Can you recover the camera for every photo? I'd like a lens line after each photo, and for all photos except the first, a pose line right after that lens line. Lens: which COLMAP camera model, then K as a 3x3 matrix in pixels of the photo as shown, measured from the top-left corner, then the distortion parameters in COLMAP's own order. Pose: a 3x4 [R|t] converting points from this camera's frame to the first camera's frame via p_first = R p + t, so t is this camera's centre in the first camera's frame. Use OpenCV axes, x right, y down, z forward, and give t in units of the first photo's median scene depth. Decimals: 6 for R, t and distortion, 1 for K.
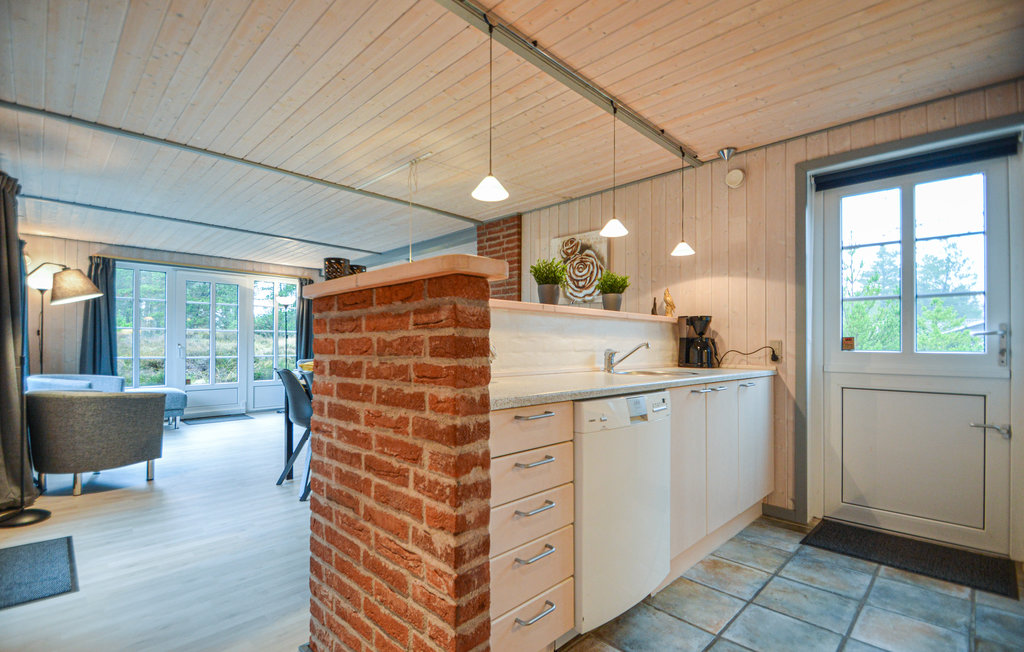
lens RADIAL K [[471.7, 0, 501.3], [0, 471.7, 342.7], [0, 0, 1]] dist [-0.013836, -0.001081]
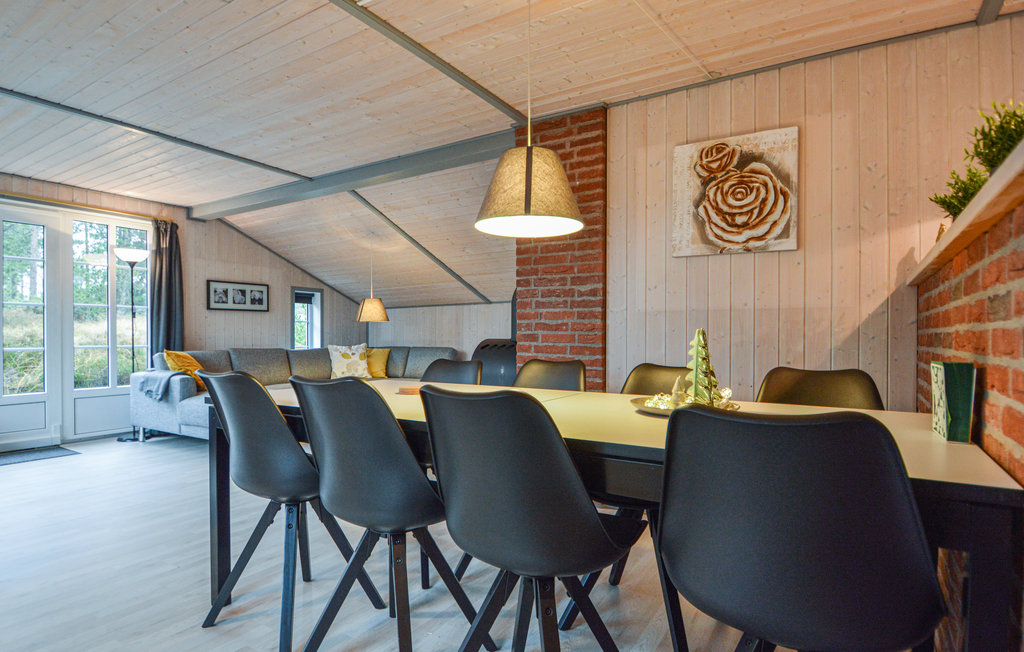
lens RADIAL K [[560.5, 0, 507.6], [0, 560.5, 341.1], [0, 0, 1]] dist [-0.001089, -0.024569]
pose [[0.975913, -0.005112, 0.218102, -0.267881], [0.000967, 0.999817, 0.019109, 0.014367], [-0.218160, -0.018438, 0.975739, 0.363376]]
